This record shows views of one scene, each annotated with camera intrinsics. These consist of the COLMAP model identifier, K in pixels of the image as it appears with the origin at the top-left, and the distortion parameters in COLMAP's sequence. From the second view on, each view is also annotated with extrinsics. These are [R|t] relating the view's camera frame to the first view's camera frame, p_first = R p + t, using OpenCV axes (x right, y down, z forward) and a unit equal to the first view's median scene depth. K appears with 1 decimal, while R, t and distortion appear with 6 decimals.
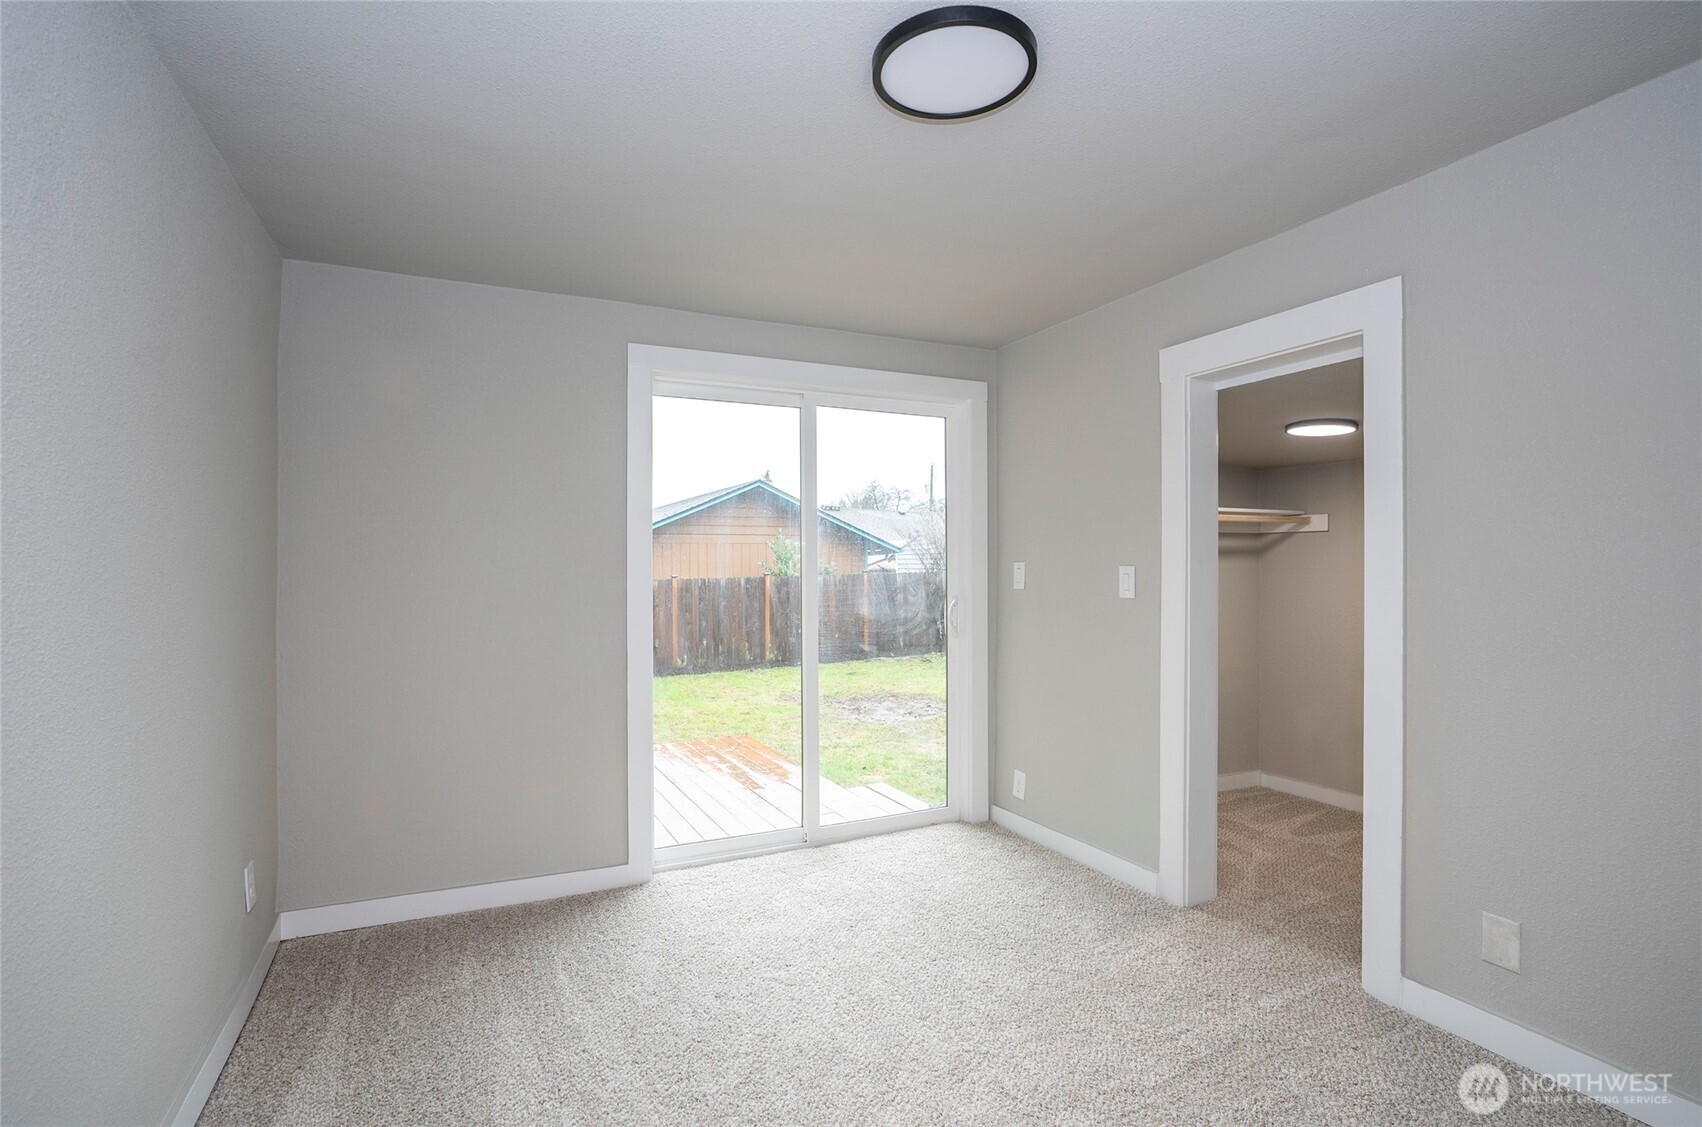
lens RADIAL K [[811.0, 0, 864.3], [0, 811.0, 543.2], [0, 0, 1]] dist [-0.059502, 0.026550]
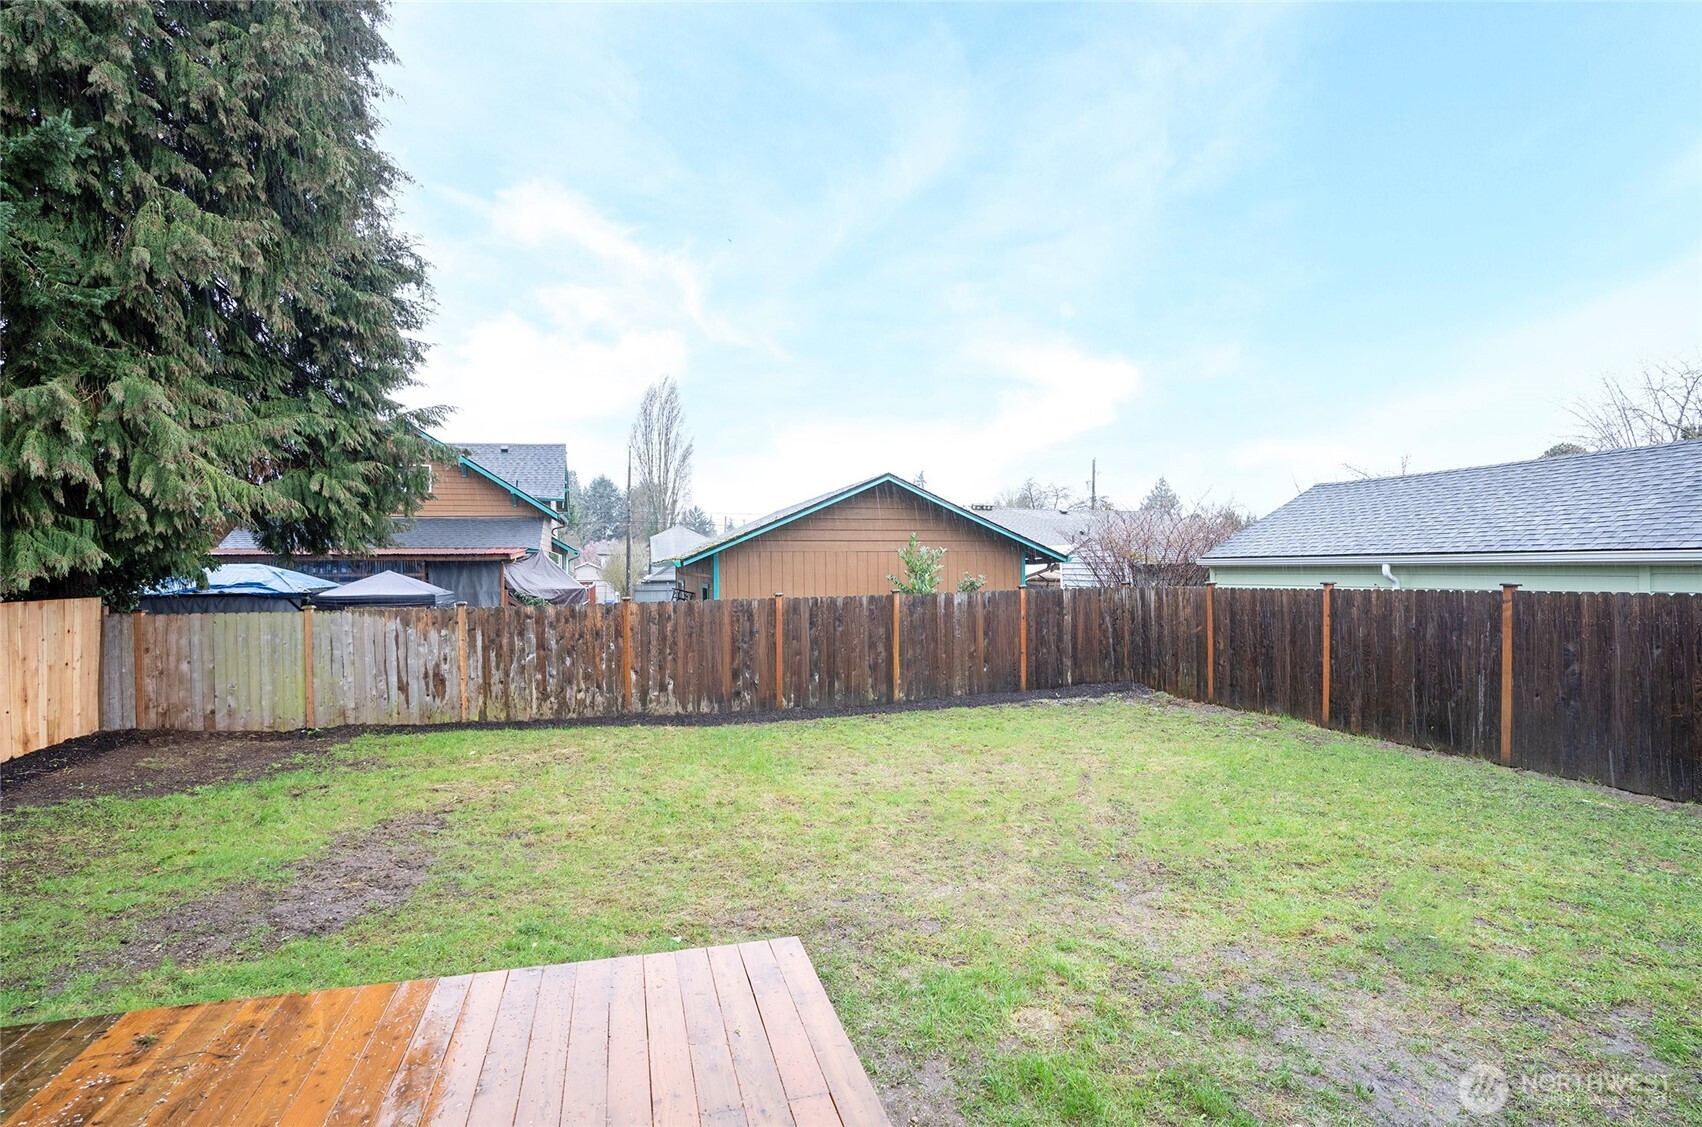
lens RADIAL K [[811.0, 0, 864.3], [0, 811.0, 543.2], [0, 0, 1]] dist [-0.059502, 0.026550]
pose [[0.982016, -0.004267, -0.188751, -0.000982], [0.004171, 0.999991, -0.000906, -0.007347], [0.188753, 0.000102, 0.982025, 0.202056]]
